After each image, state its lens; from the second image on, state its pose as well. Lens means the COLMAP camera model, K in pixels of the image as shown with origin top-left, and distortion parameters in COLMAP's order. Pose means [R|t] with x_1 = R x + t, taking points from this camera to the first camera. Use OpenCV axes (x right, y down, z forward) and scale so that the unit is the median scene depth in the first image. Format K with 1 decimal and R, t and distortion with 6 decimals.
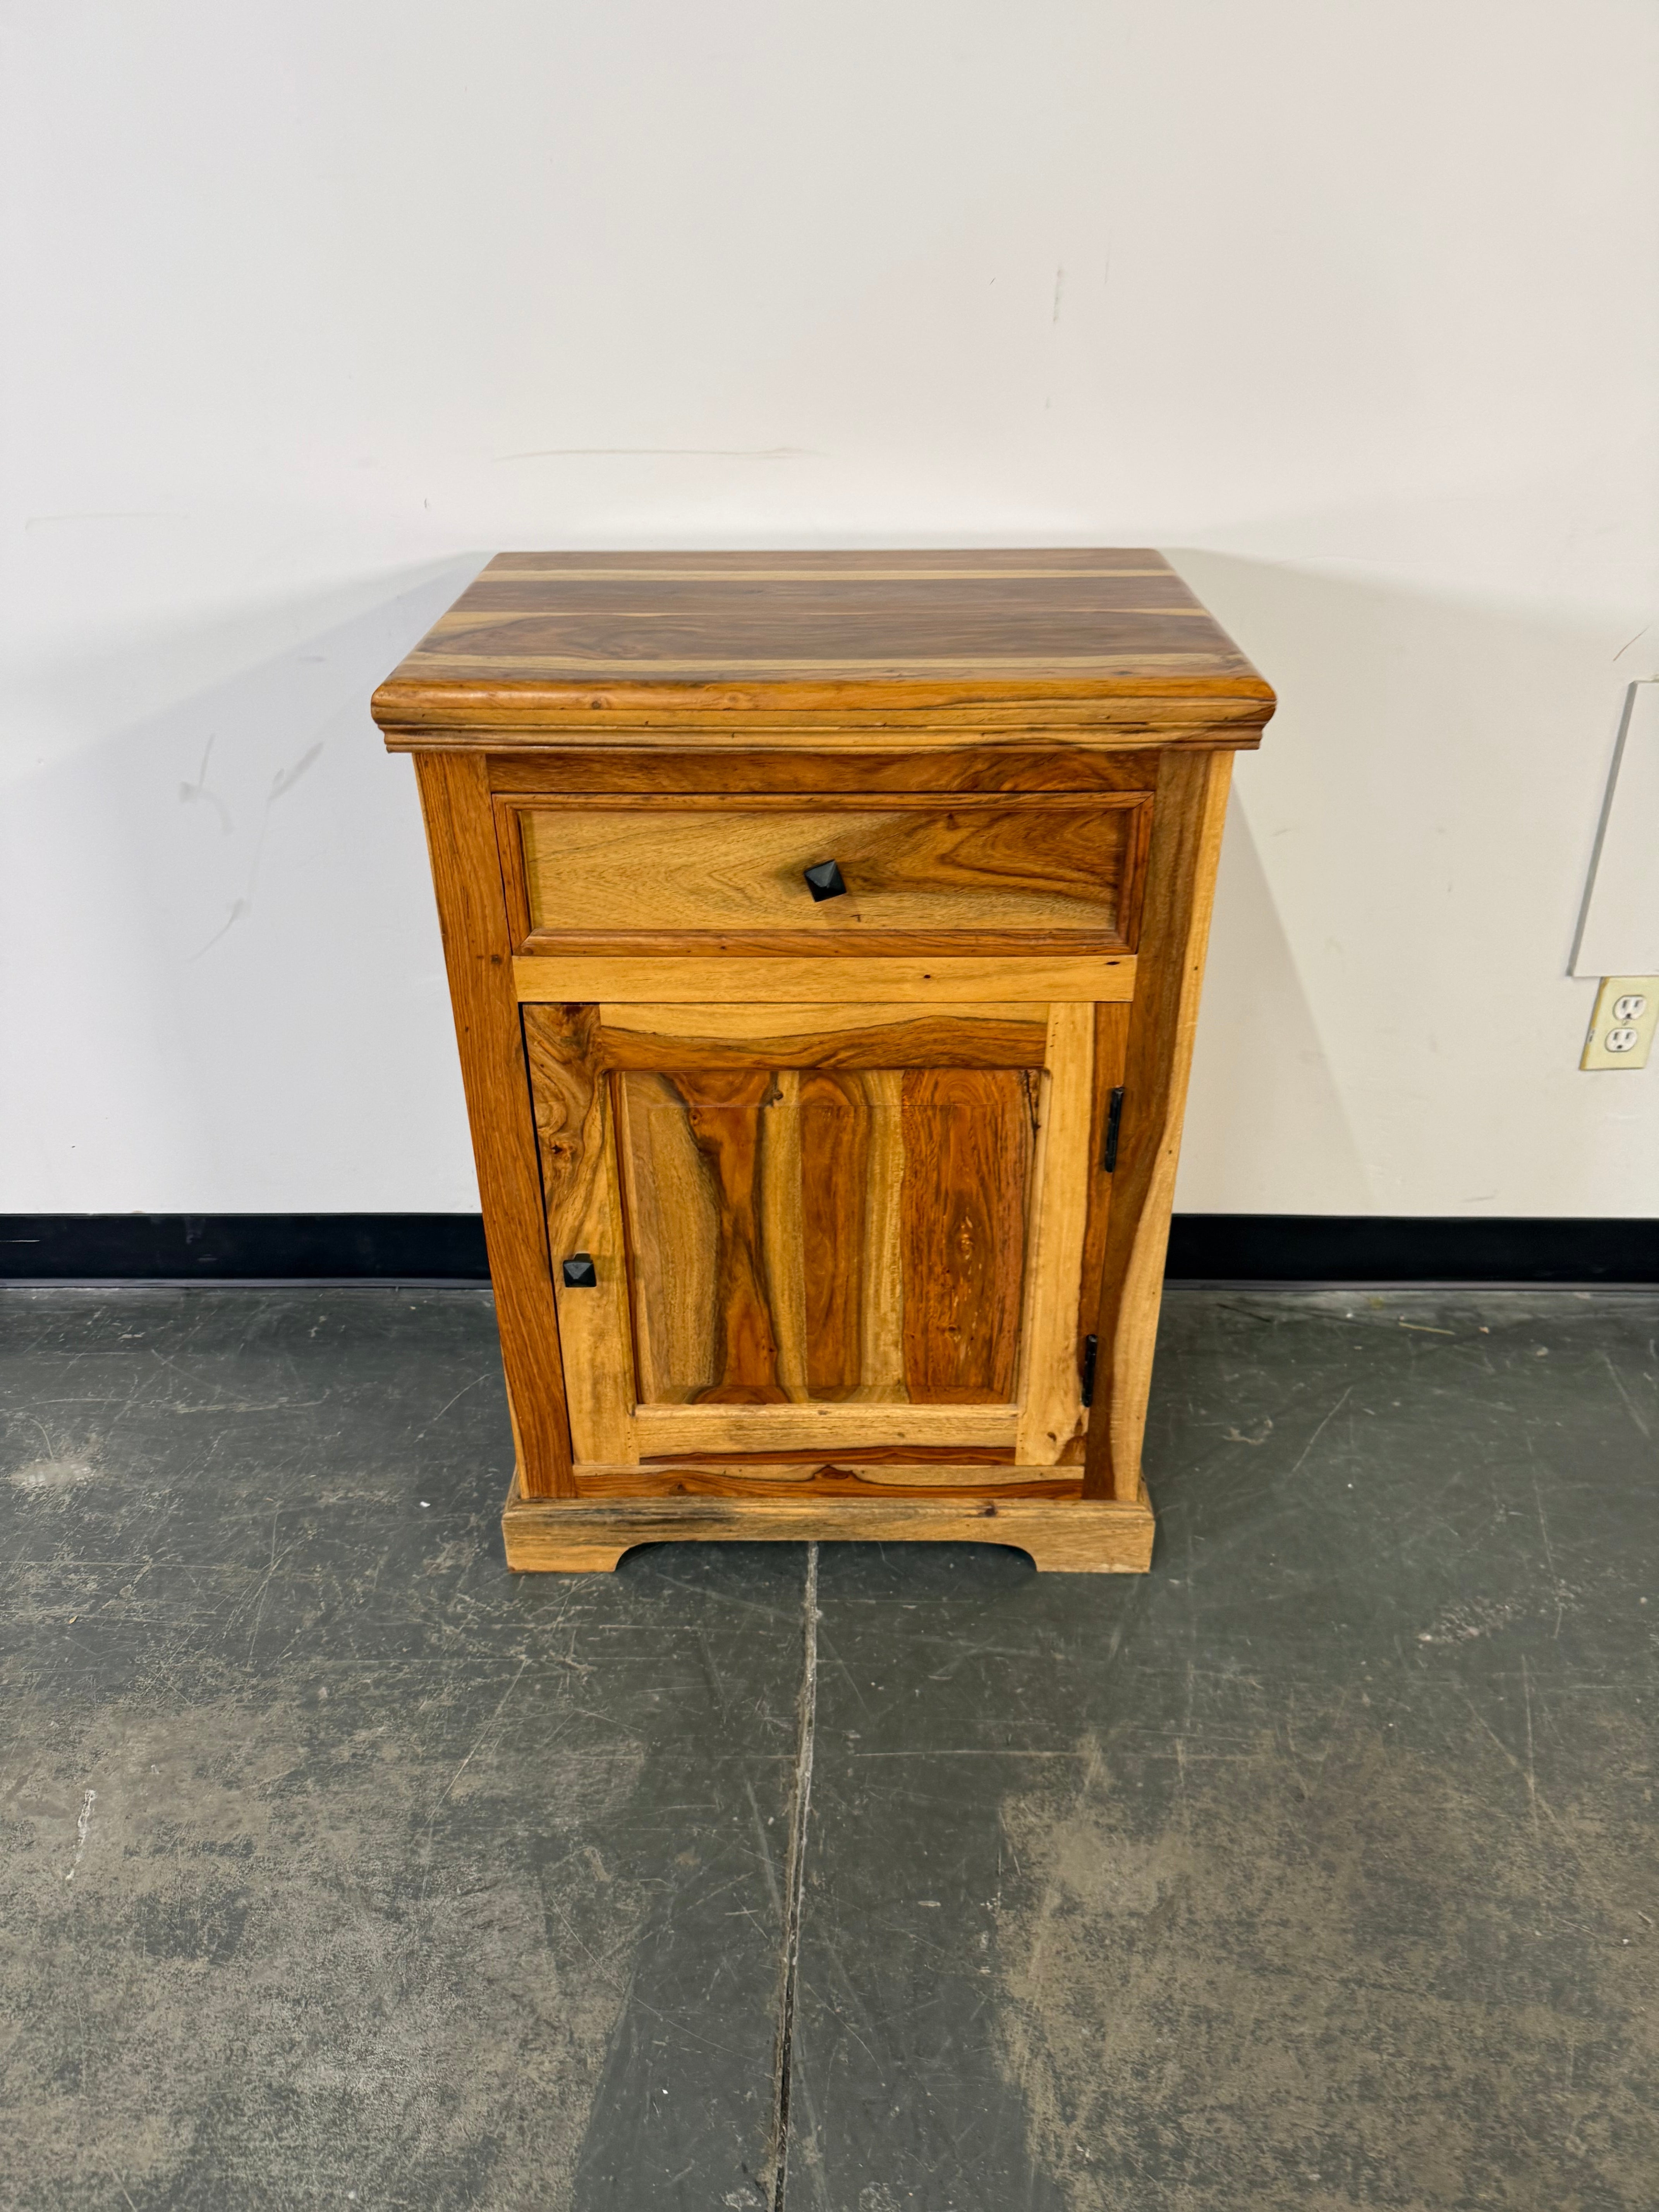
lens RADIAL K [[1603.2, 0, 823.8], [0, 1603.2, 1112.4], [0, 0, 1]] dist [-0.009196, -0.002173]
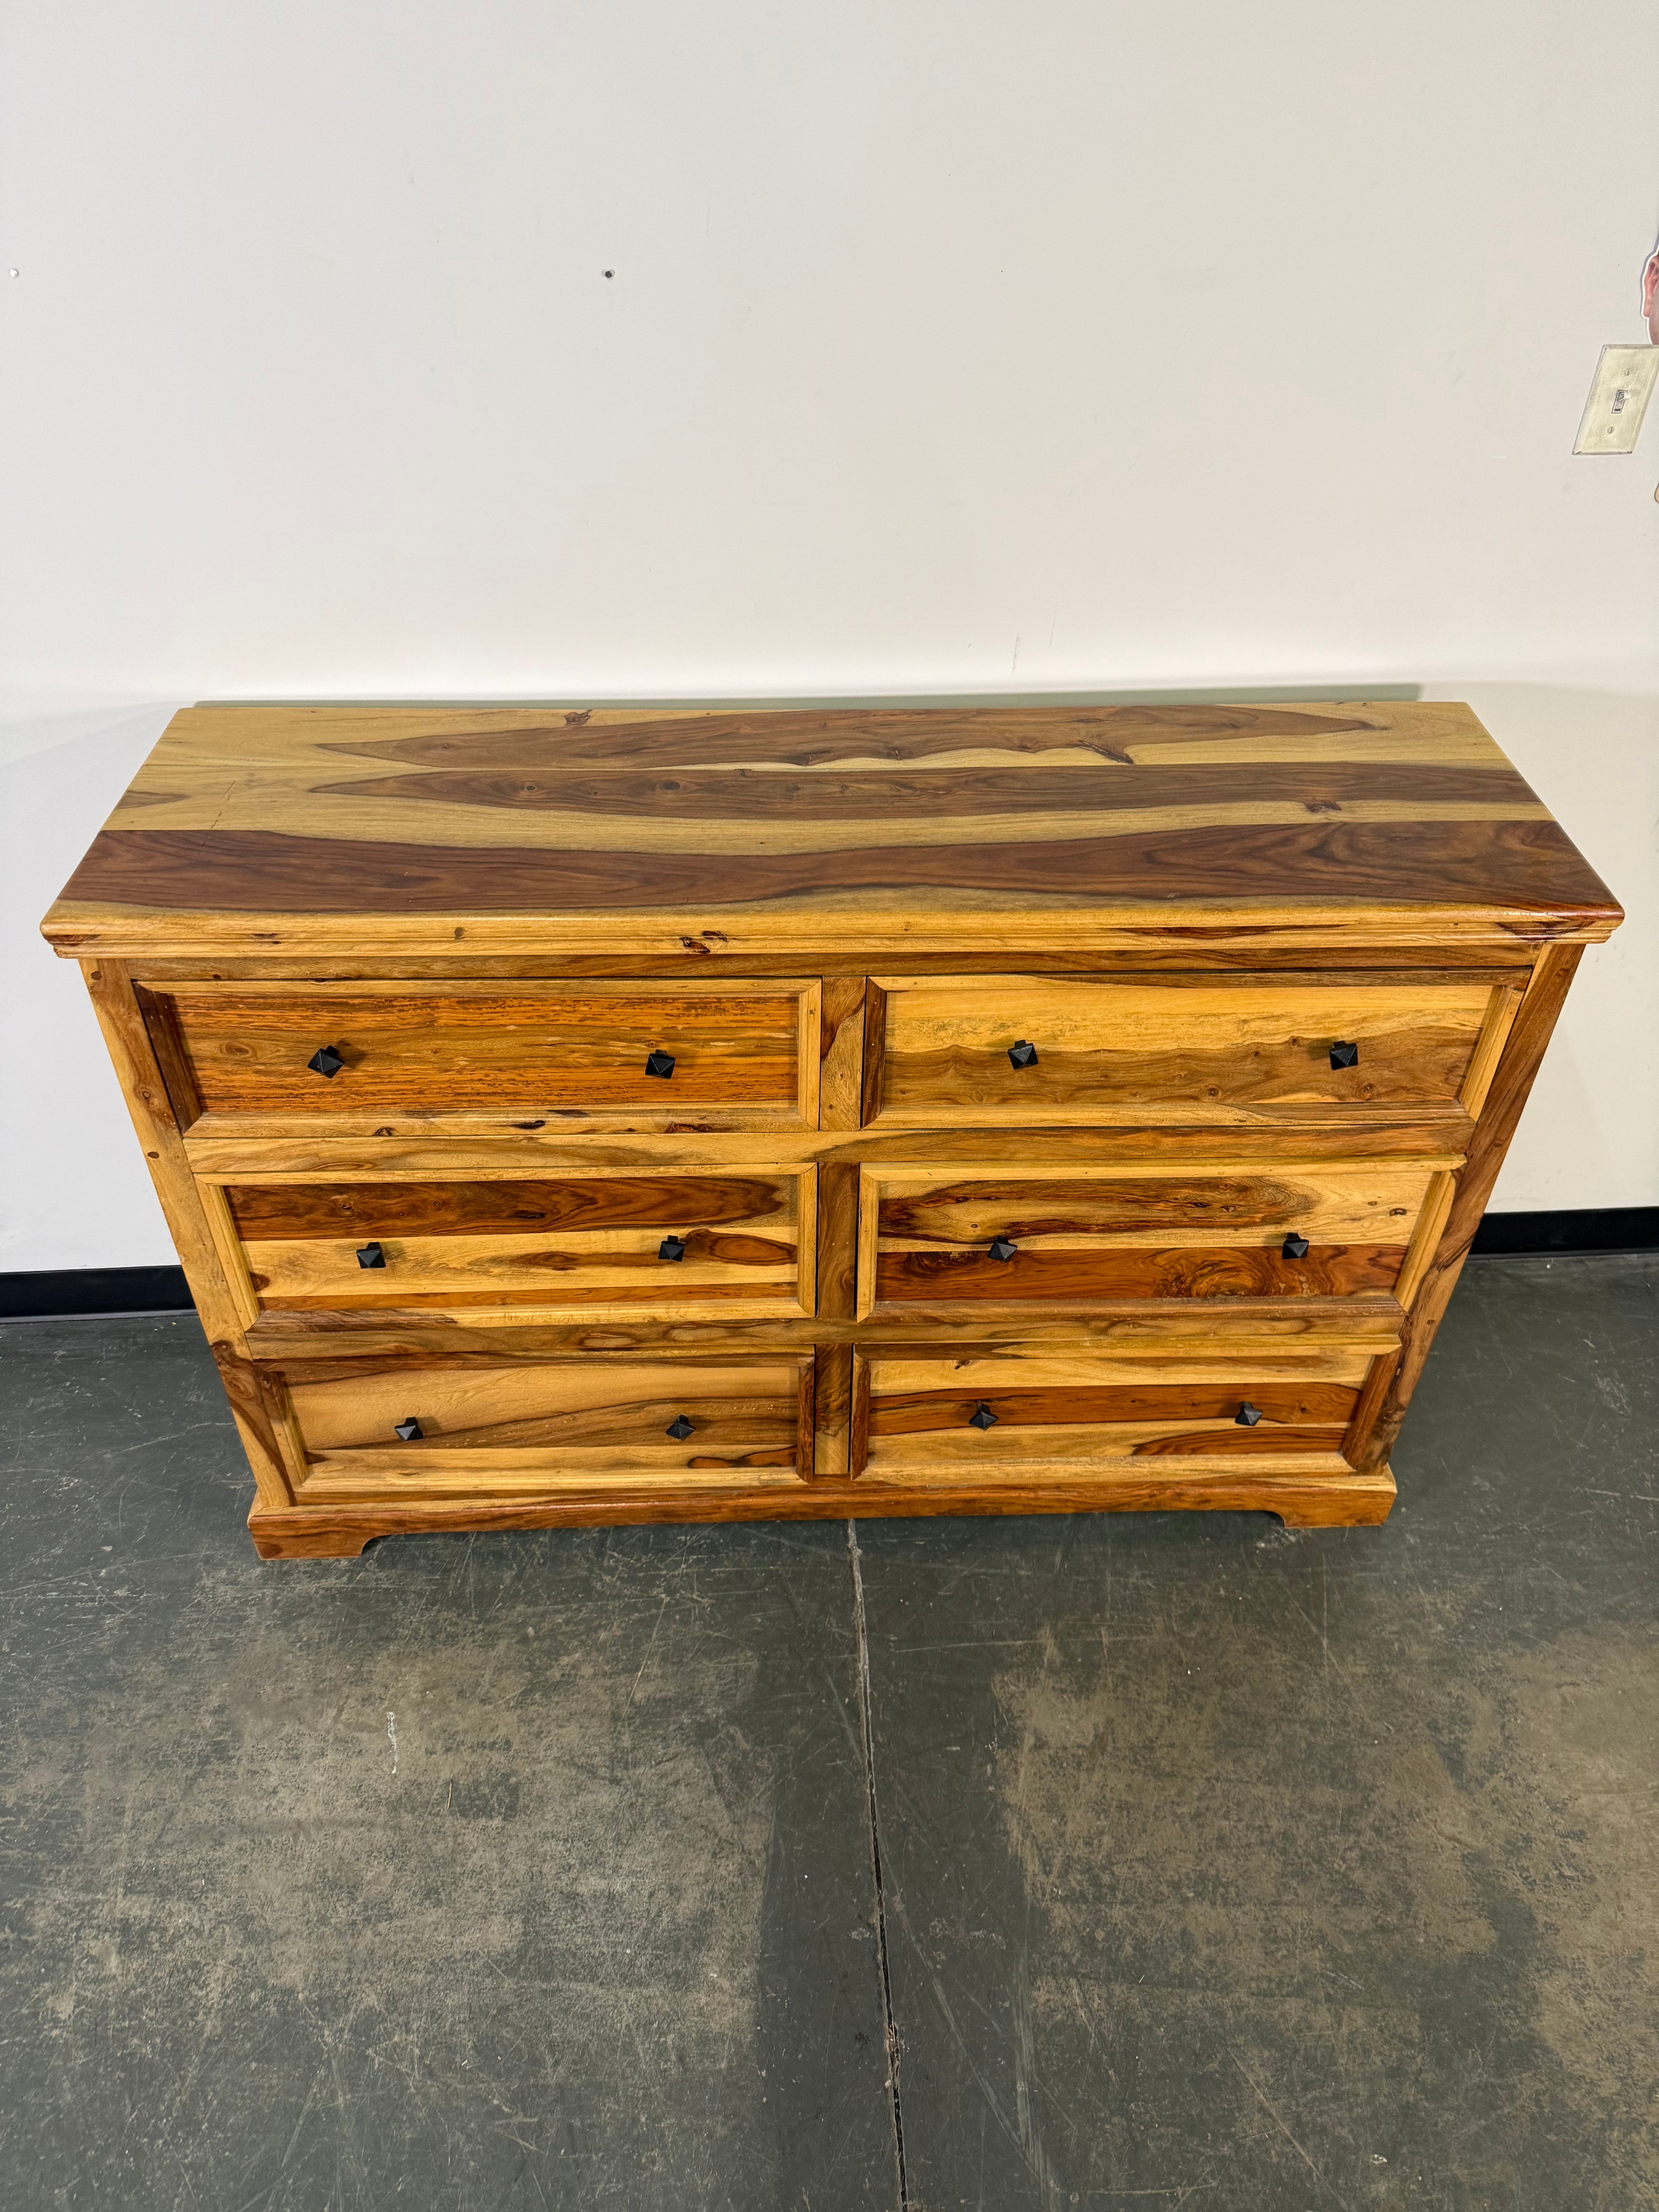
lens RADIAL K [[1600.2, 0, 831.5], [0, 1600.2, 1109.0], [0, 0, 1]] dist [-0.005635, -0.002344]
pose [[0.995812, -0.039404, 0.082501, -0.165861], [0.025767, 0.986737, 0.160269, -0.403788], [-0.087722, -0.157472, 0.983620, -0.467602]]
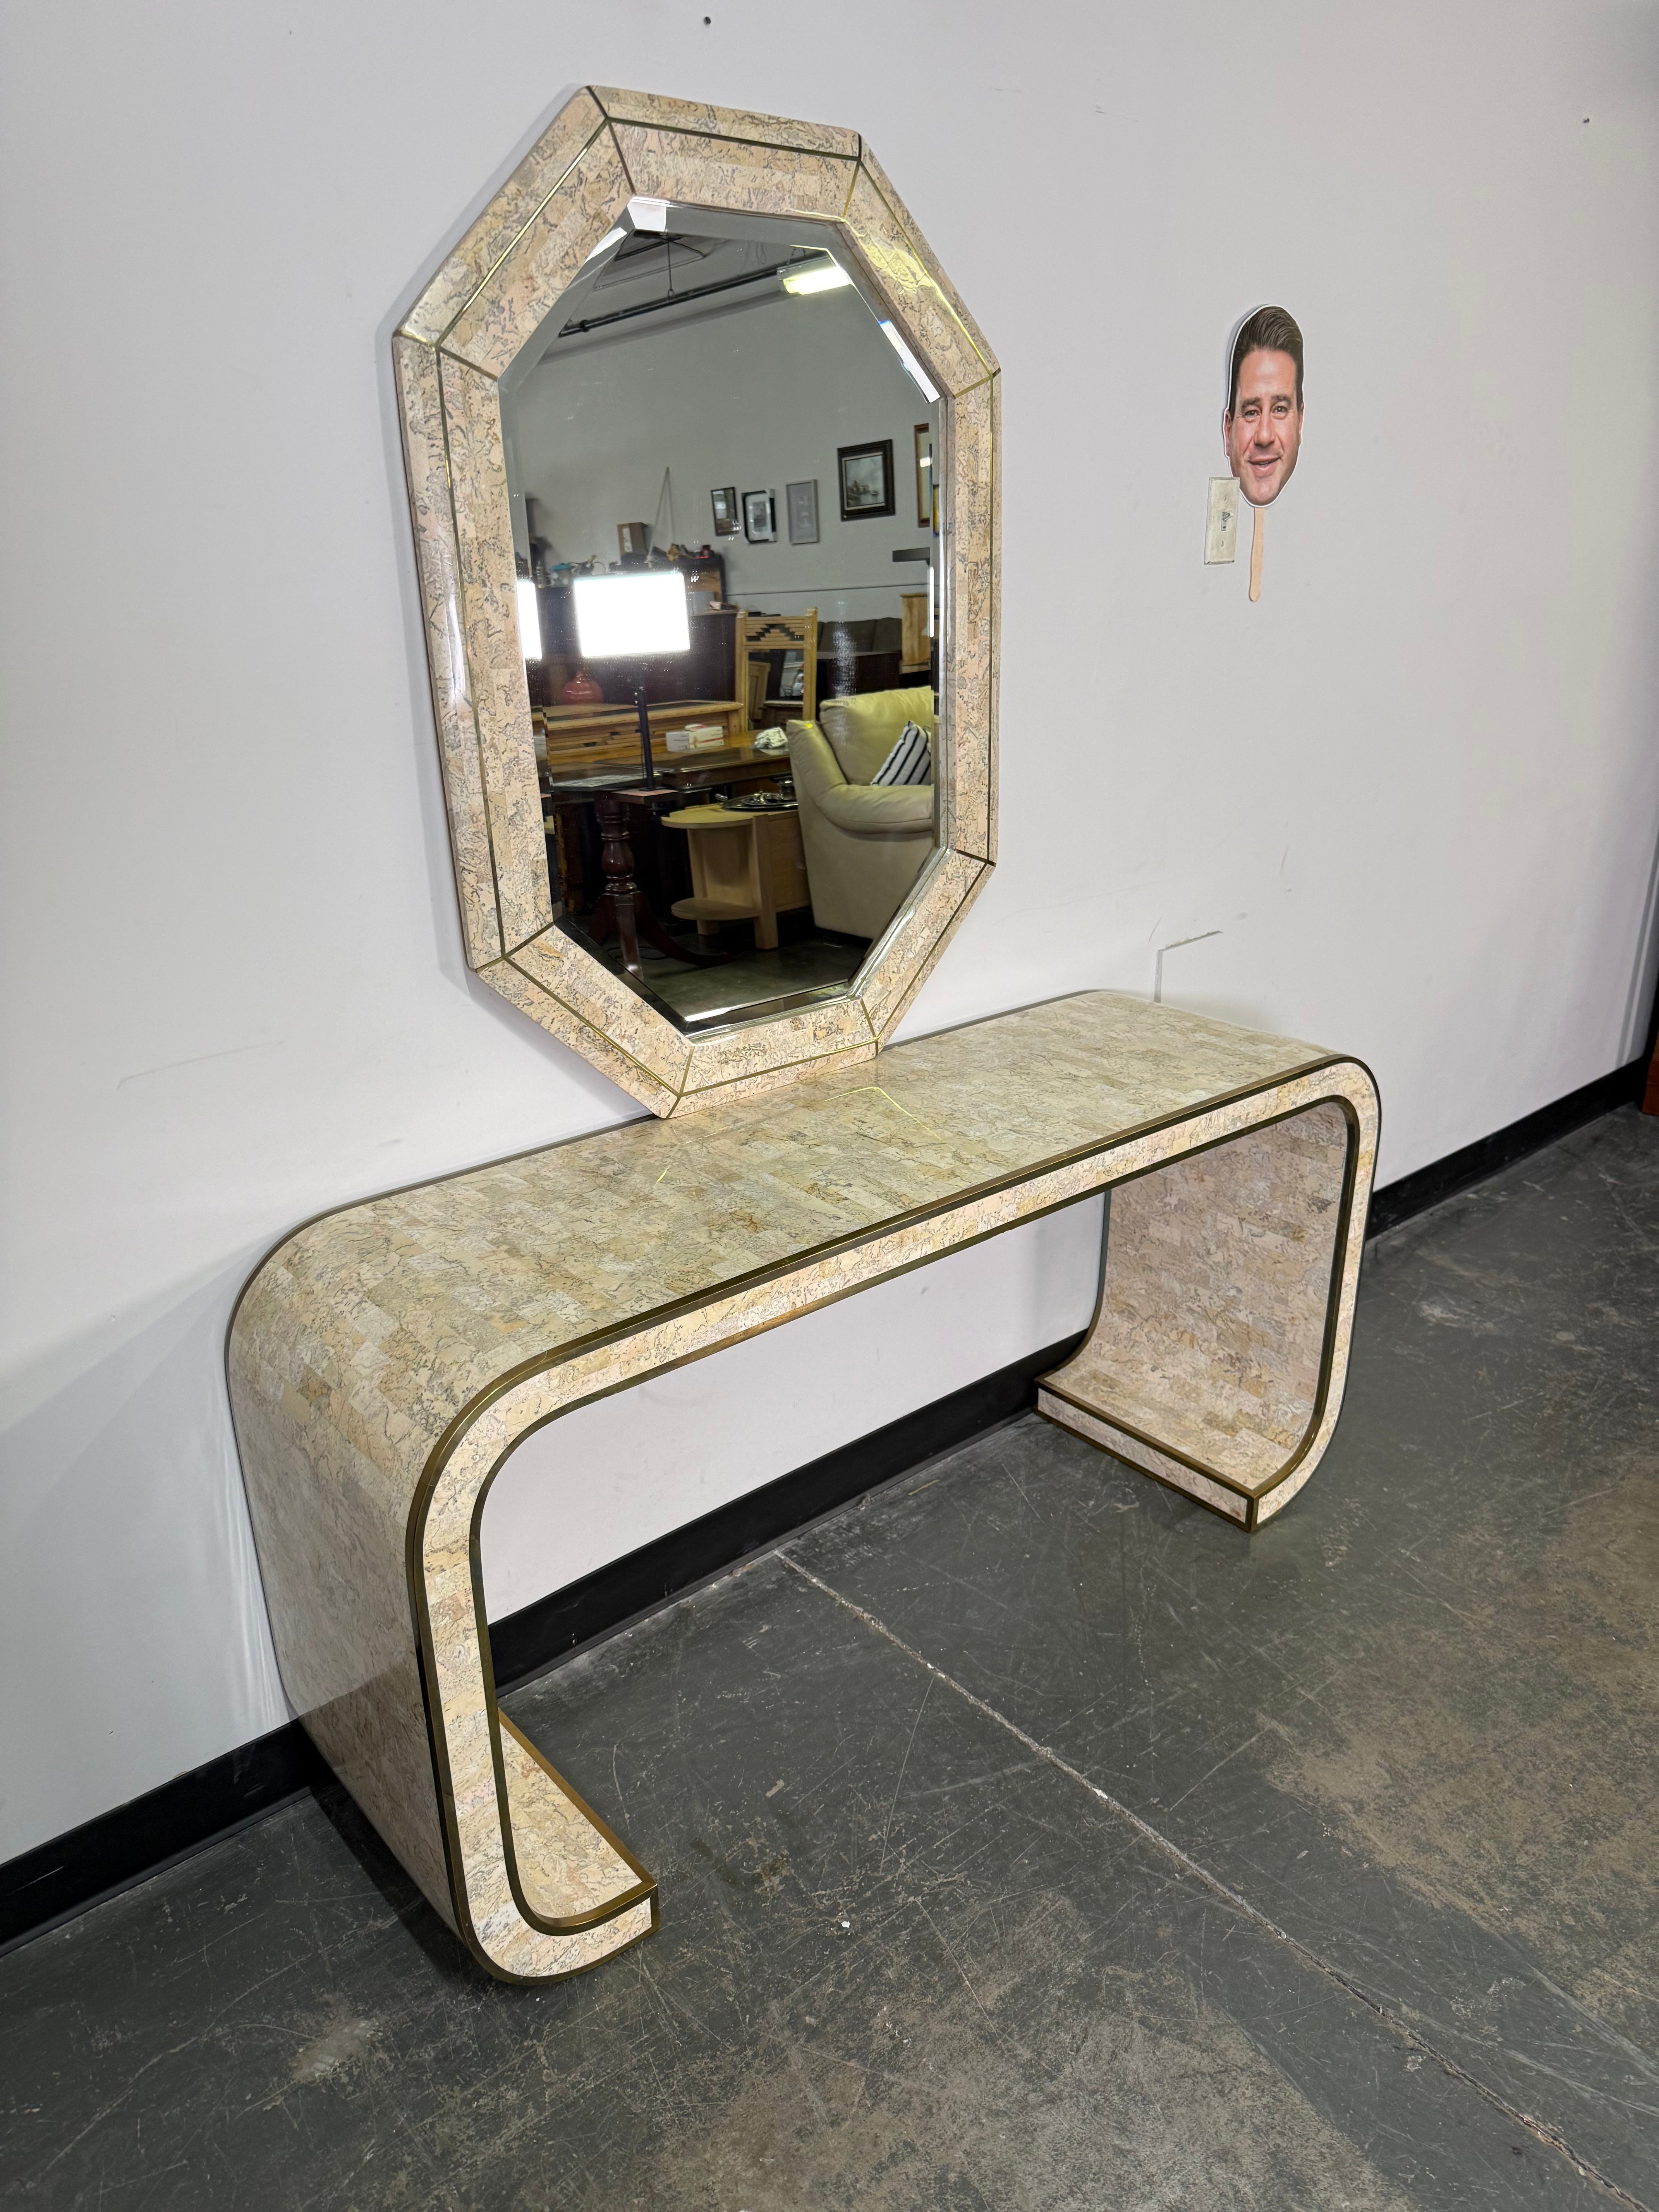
lens RADIAL K [[1588.7, 0, 838.8], [0, 1588.7, 1111.8], [0, 0, 1]] dist [-0.003037, -0.006098]
pose [[0.748169, -0.237765, 0.619444, -0.980049], [0.335357, 0.941071, -0.043829, -0.202041], [-0.572520, 0.240526, 0.783816, -0.017212]]
